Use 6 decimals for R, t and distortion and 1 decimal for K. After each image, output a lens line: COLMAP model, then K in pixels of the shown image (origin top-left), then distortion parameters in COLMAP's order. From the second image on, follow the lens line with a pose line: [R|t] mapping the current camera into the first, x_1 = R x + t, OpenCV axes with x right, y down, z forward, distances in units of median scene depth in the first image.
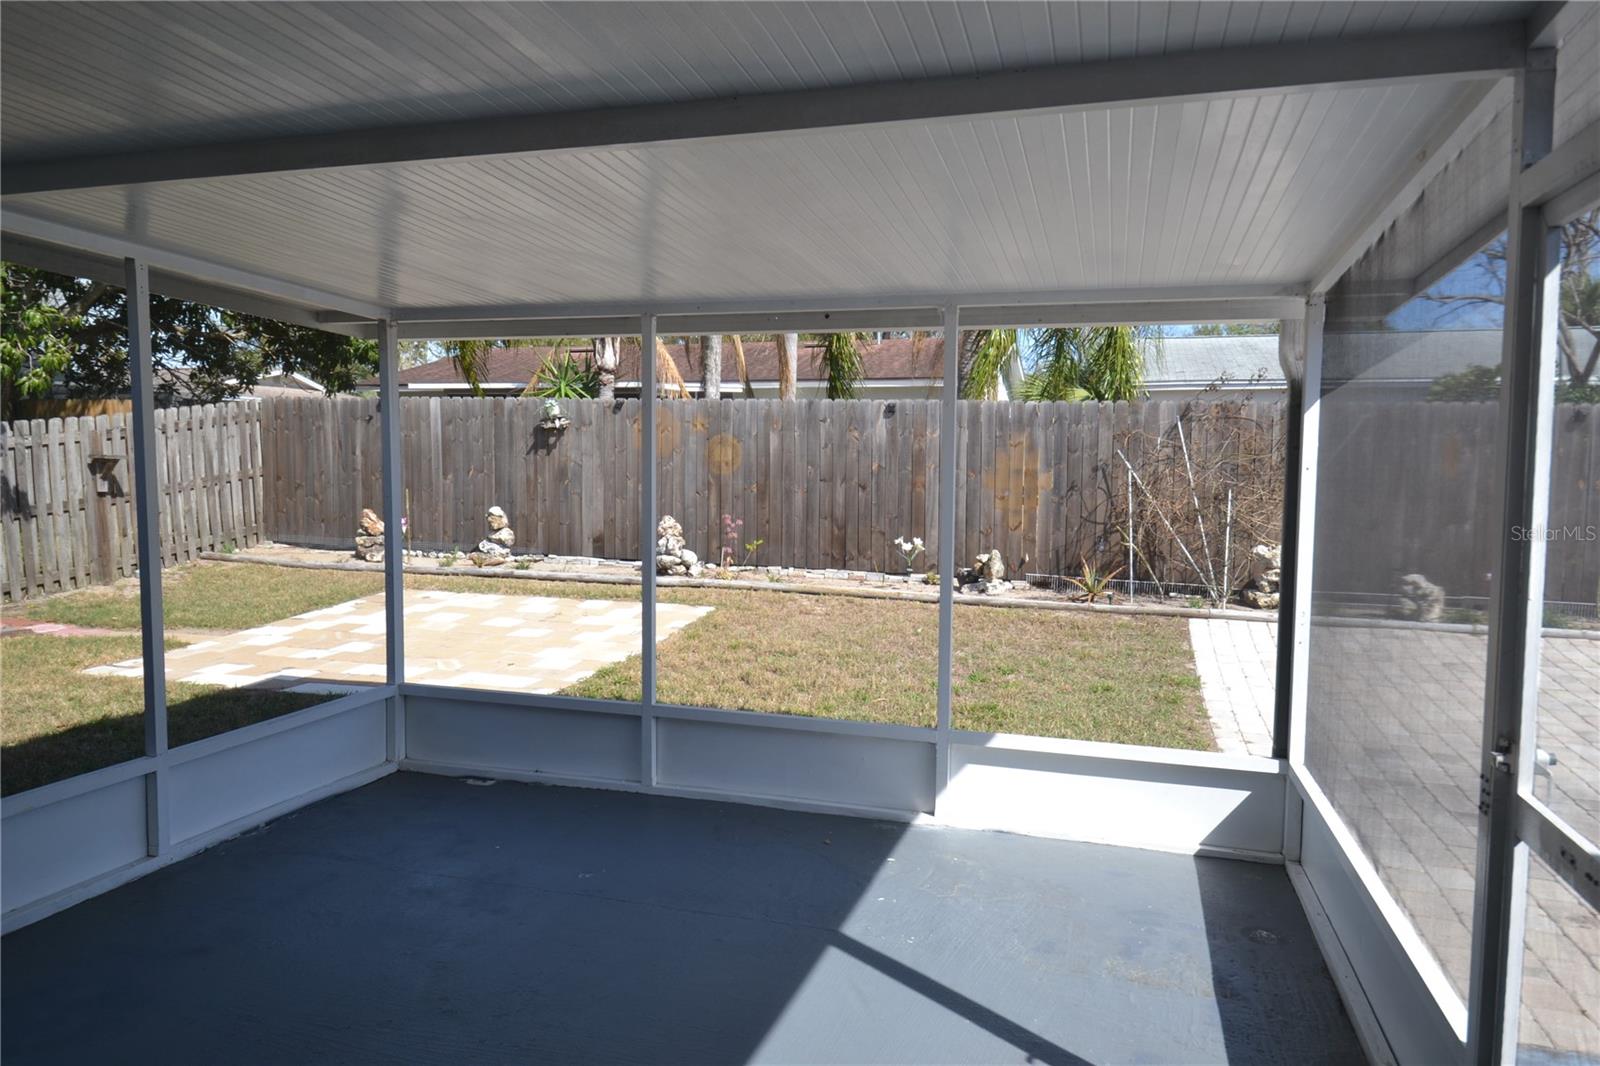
lens RADIAL K [[1073.3, 0, 796.2], [0, 1073.3, 528.7], [0, 0, 1]] dist [0.046948, -0.058327]
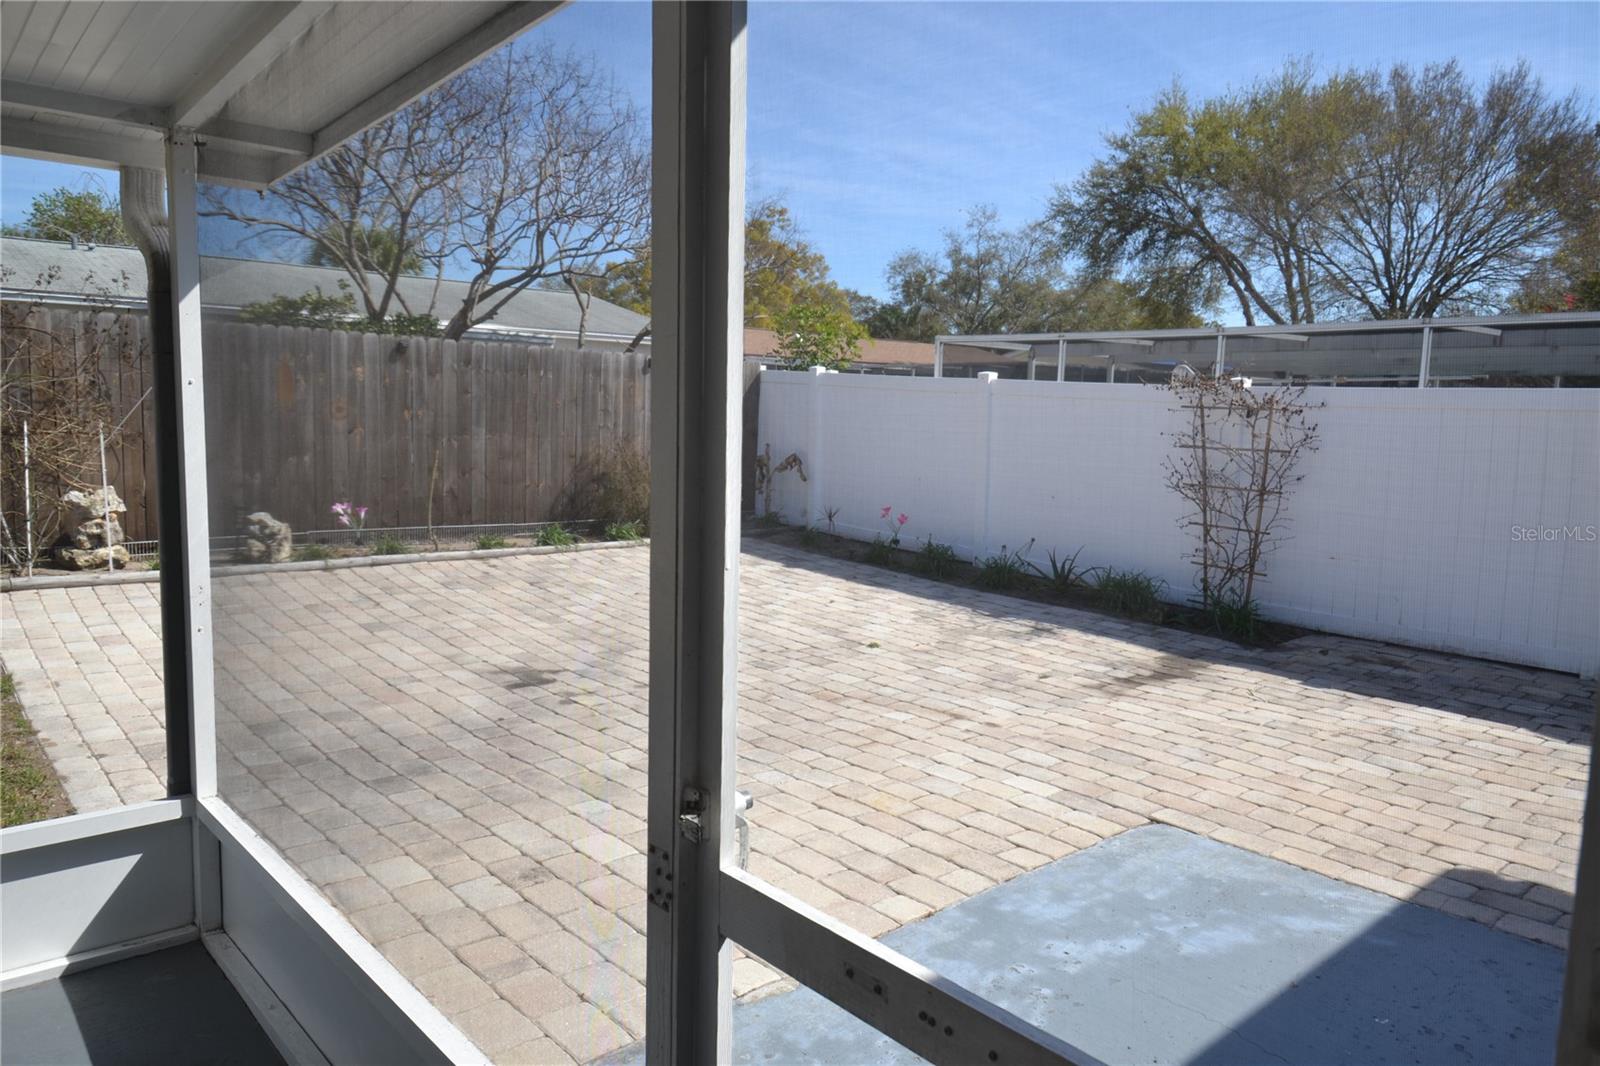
lens RADIAL K [[1073.3, 0, 796.2], [0, 1073.3, 528.7], [0, 0, 1]] dist [0.046948, -0.058327]
pose [[0.528030, -0.090684, 0.844370, 0.030565], [0.039683, 0.995831, 0.082135, -0.001341], [-0.848298, -0.009862, 0.529427, 0.112795]]
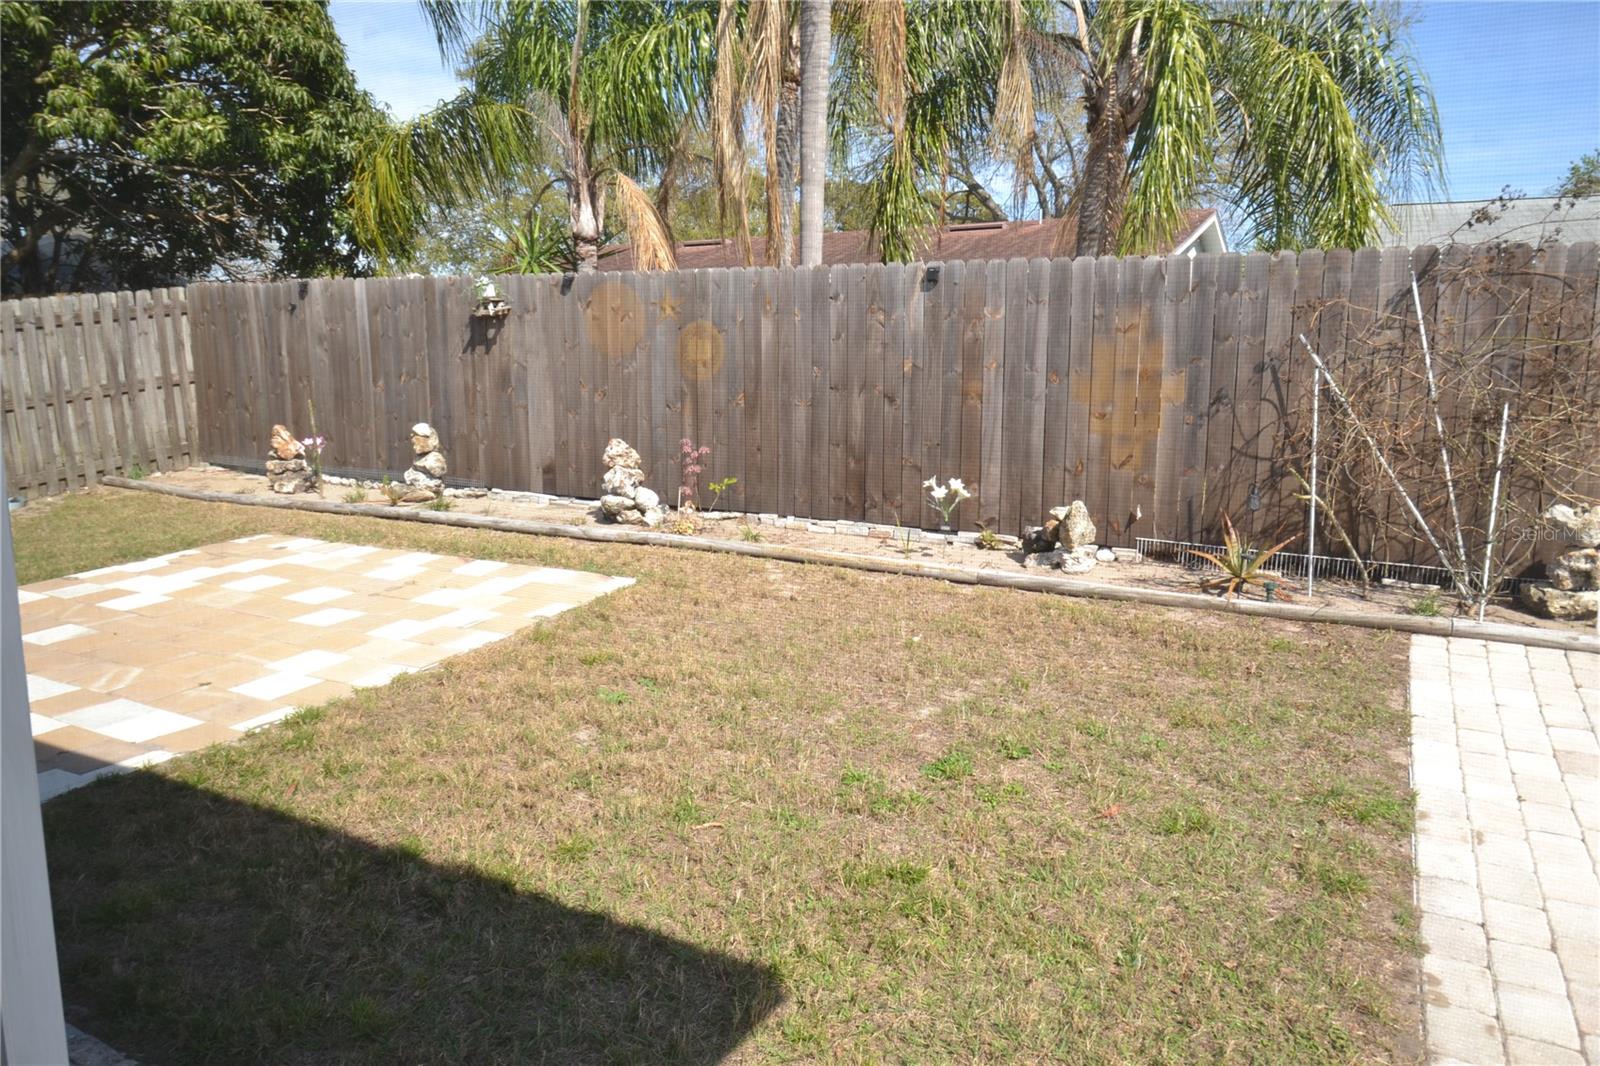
lens RADIAL K [[1073.3, 0, 796.2], [0, 1073.3, 528.7], [0, 0, 1]] dist [0.046948, -0.058327]
pose [[0.981741, 0.024793, -0.188598, 0.139457], [-0.009395, 0.996580, 0.082103, -0.013215], [0.189989, -0.078832, 0.978616, 0.353719]]
